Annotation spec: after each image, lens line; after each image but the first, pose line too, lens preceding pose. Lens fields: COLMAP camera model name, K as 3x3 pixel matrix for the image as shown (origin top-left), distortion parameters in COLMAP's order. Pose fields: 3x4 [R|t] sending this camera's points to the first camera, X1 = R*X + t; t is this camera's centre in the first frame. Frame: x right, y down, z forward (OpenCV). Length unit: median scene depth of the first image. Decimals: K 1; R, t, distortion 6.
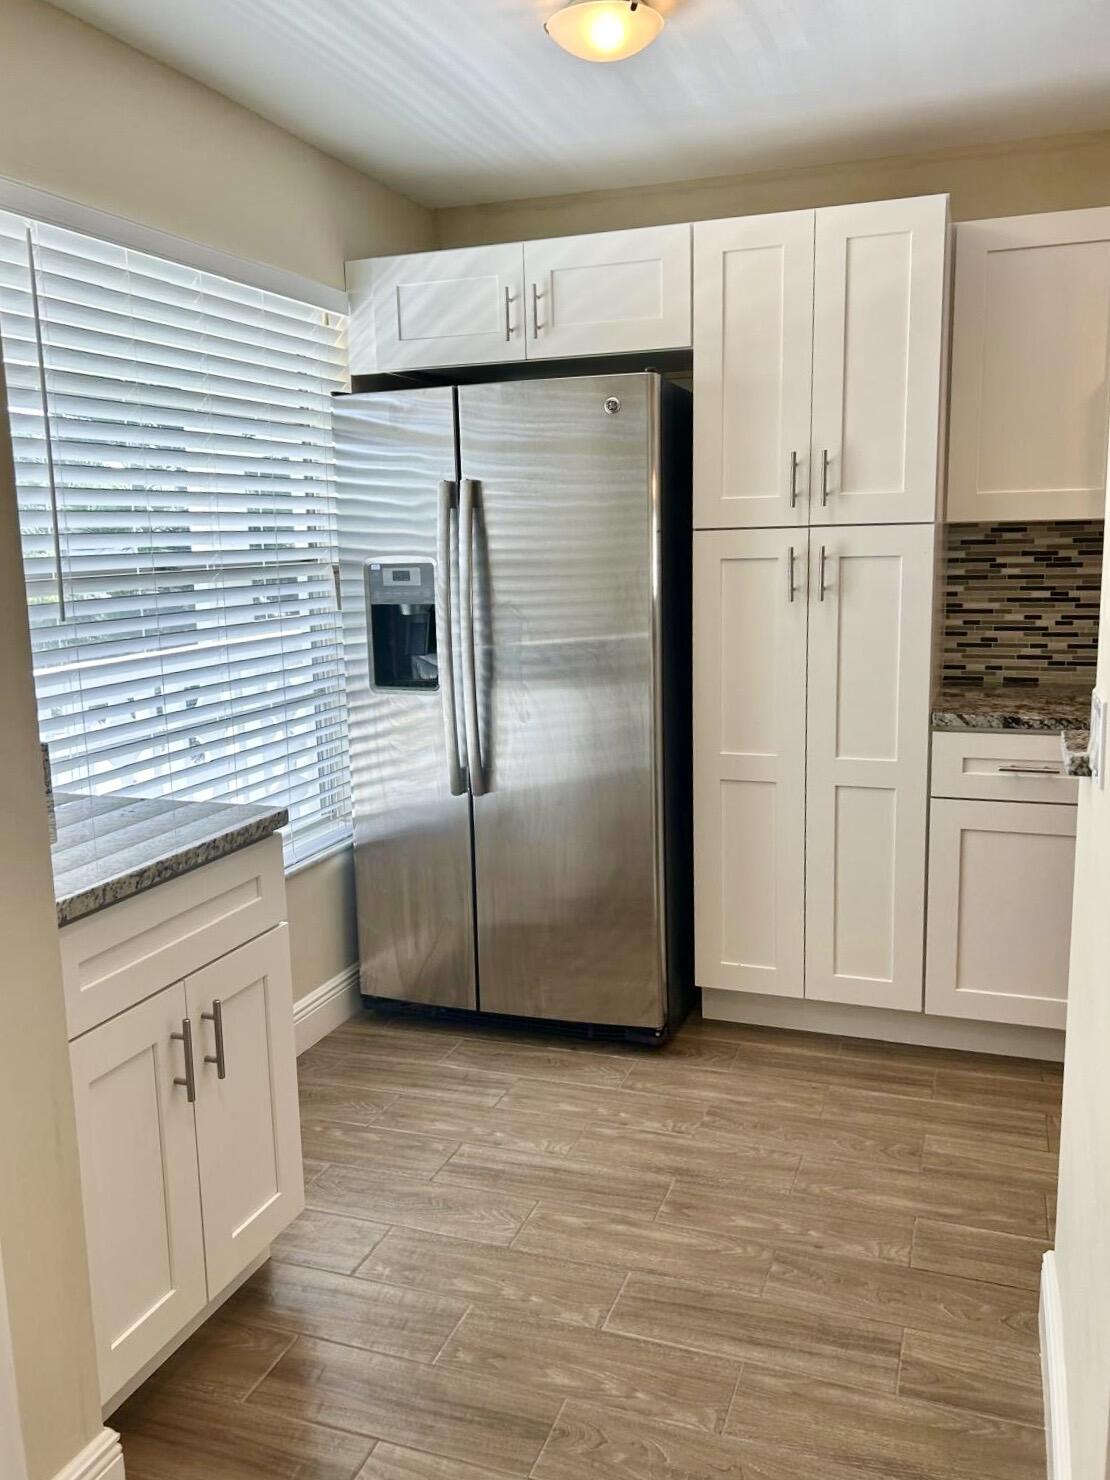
lens RADIAL K [[1198.7, 0, 555.0], [0, 1198.7, 740.0], [0, 0, 1]] dist [0.098630, -0.132349]
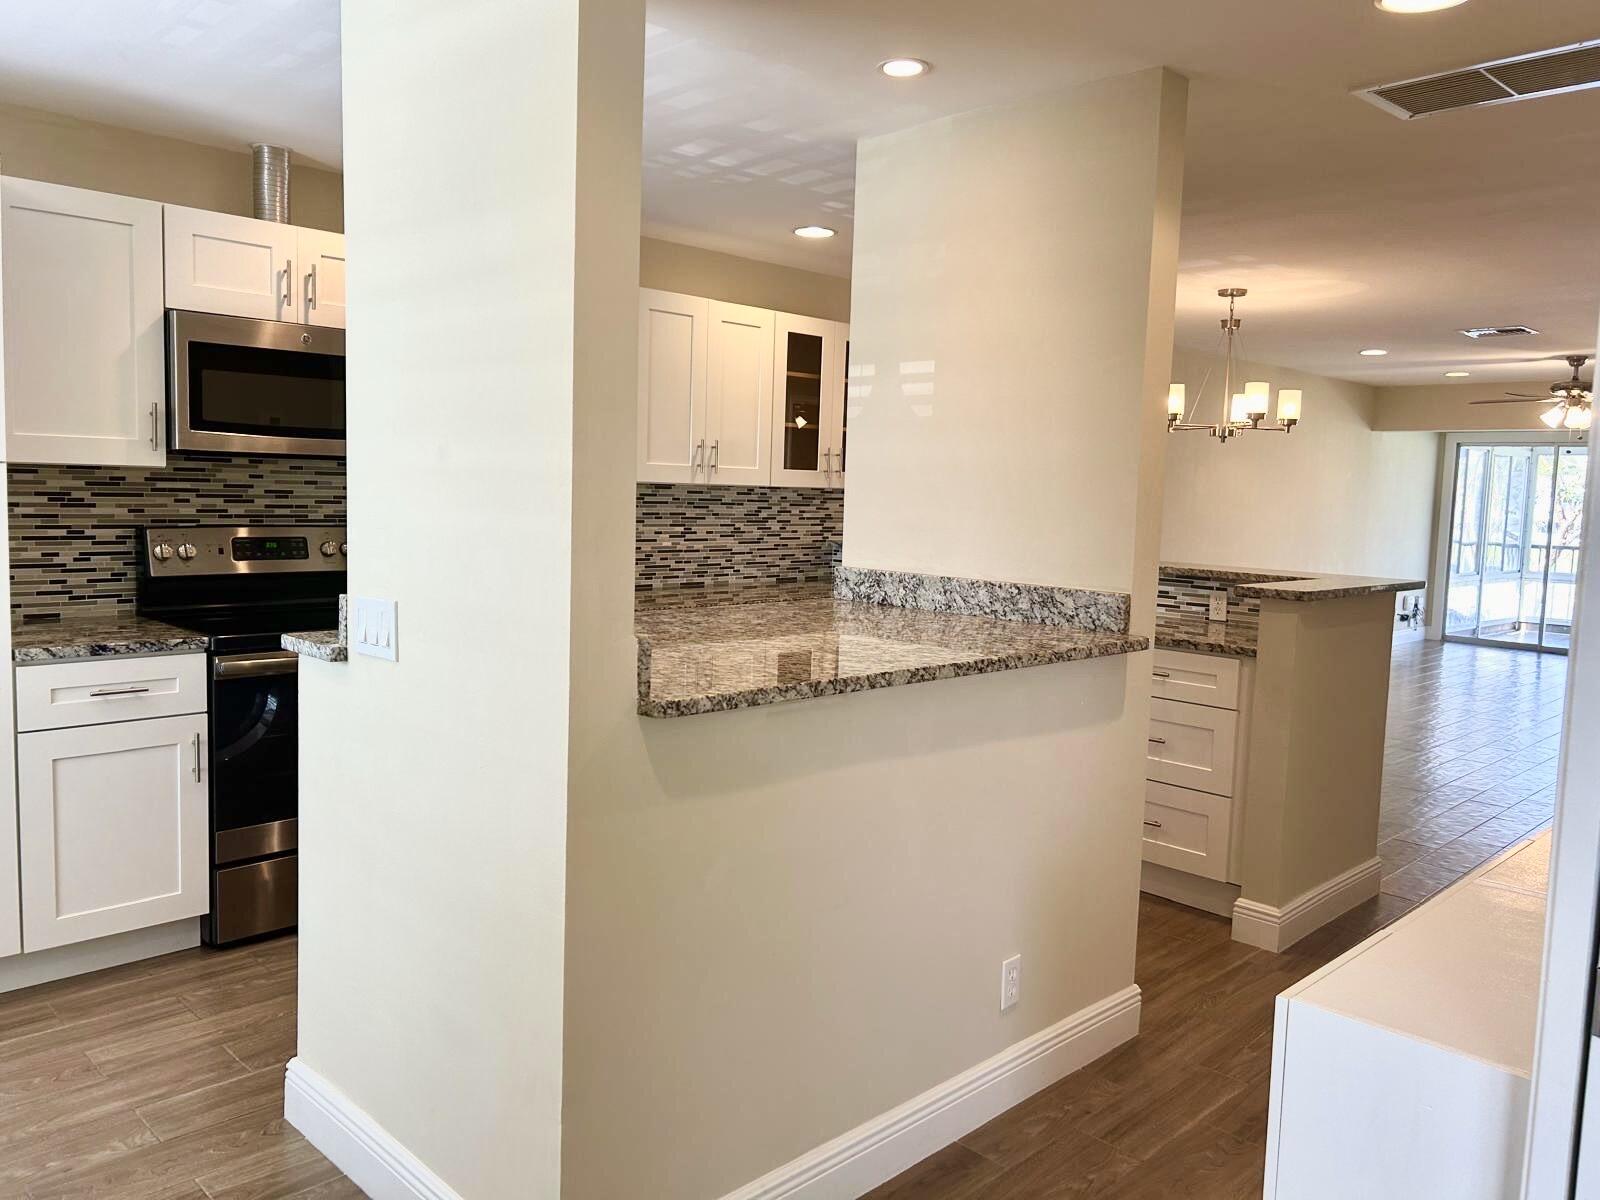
lens RADIAL K [[1197.0, 0, 810.9], [0, 1197.0, 593.0], [0, 0, 1]] dist [0.084570, -0.103413]
pose [[0.415204, -0.050857, 0.908306, -0.320196], [0.118101, 0.993000, 0.001613, 0.007786], [-0.902030, 0.106602, 0.418304, -0.025276]]
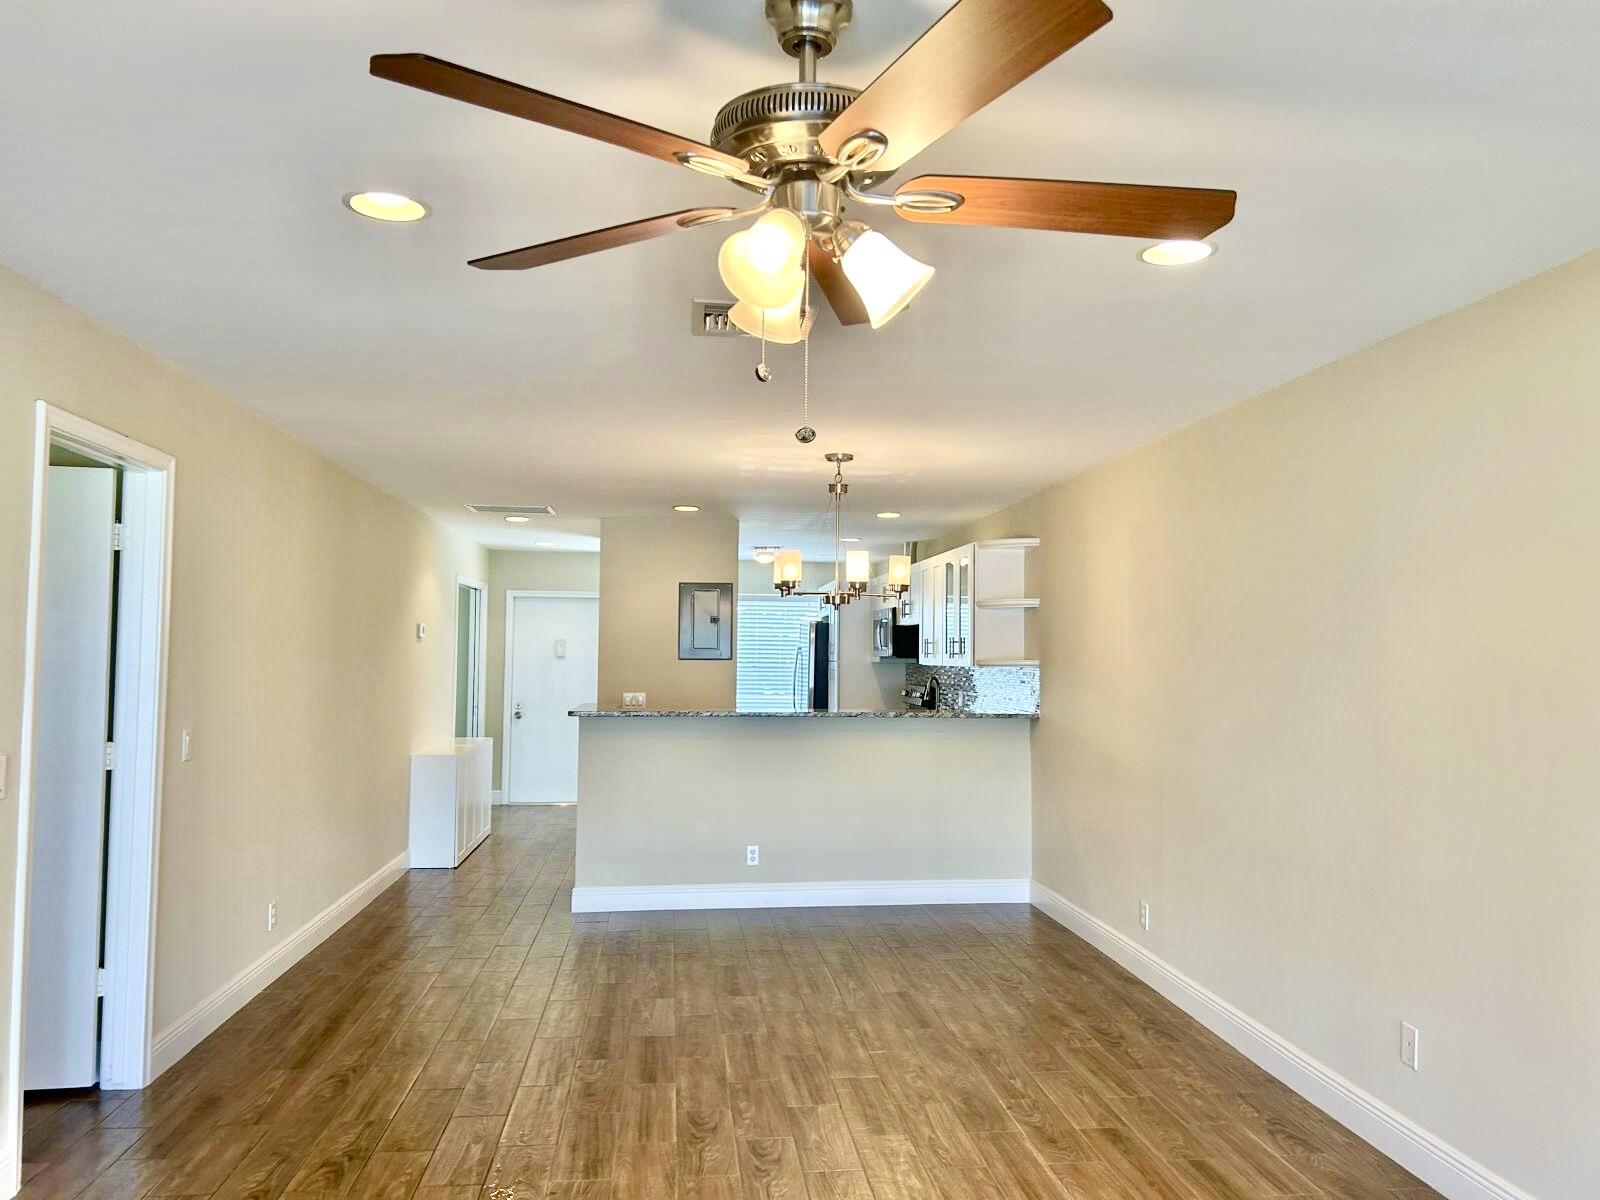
lens RADIAL K [[1197.0, 0, 810.9], [0, 1197.0, 593.0], [0, 0, 1]] dist [0.084570, -0.103413]
pose [[0.455636, -0.023023, -0.889869, 3.334929], [-0.169718, 0.979081, -0.112231, 0.037613], [0.873837, 0.202163, 0.442197, -0.690506]]
